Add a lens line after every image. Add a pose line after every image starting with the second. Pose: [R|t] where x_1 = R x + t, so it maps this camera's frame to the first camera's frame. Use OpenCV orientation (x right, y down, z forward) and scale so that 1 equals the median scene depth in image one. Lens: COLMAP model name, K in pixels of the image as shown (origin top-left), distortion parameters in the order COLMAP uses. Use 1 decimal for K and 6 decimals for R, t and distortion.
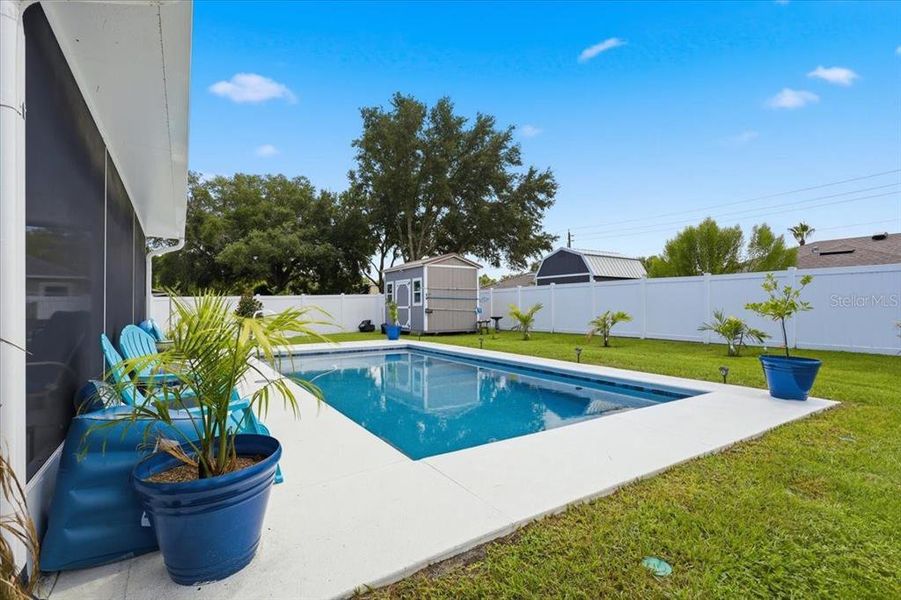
lens RADIAL K [[438.8, 0, 445.8], [0, 438.8, 296.1], [0, 0, 1]] dist [0.001682, 0.000423]
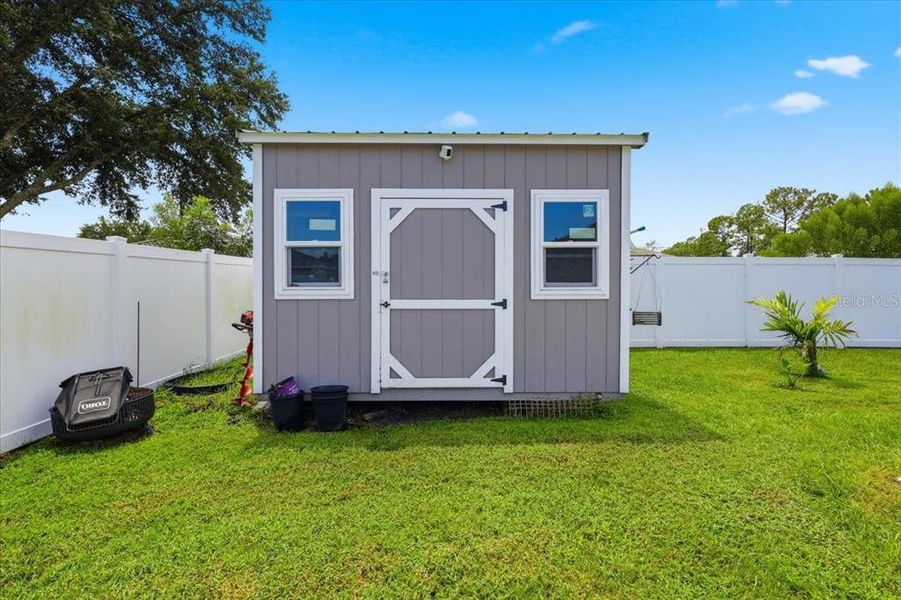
lens RADIAL K [[438.8, 0, 445.8], [0, 438.8, 296.1], [0, 0, 1]] dist [0.001682, 0.000423]
pose [[0.527263, -0.001288, 0.849701, -0.325358], [-0.025045, 0.999541, 0.017056, 0.018431], [-0.849333, -0.030274, 0.526988, 0.934806]]
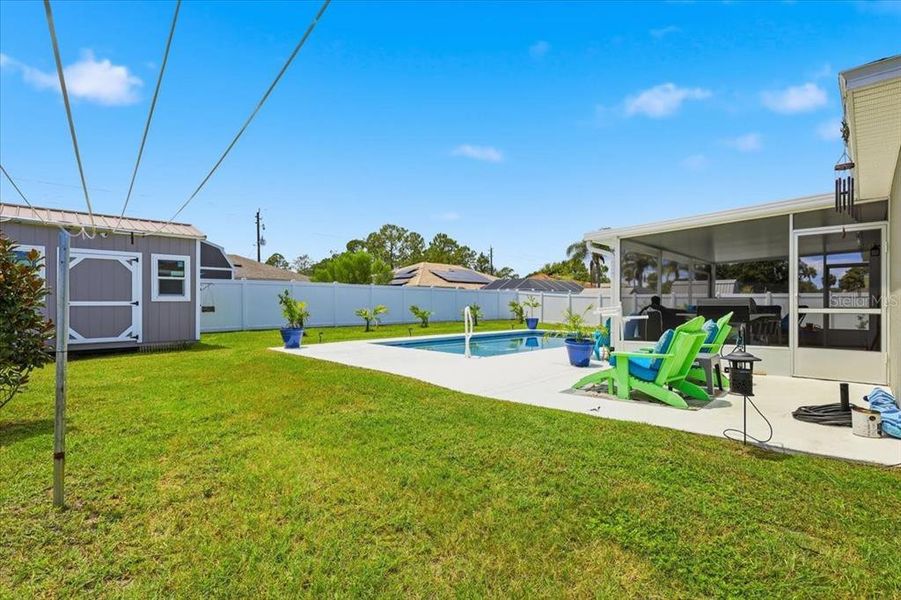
lens RADIAL K [[420.9, 0, 447.0], [0, 420.9, 302.4], [0, 0, 1]] dist [-0.001996, -0.000043]
pose [[-0.210707, 0.006052, 0.977530, -0.722010], [-0.022721, 0.999680, -0.011087, 0.022165], [-0.977285, -0.024547, -0.210502, 0.756239]]
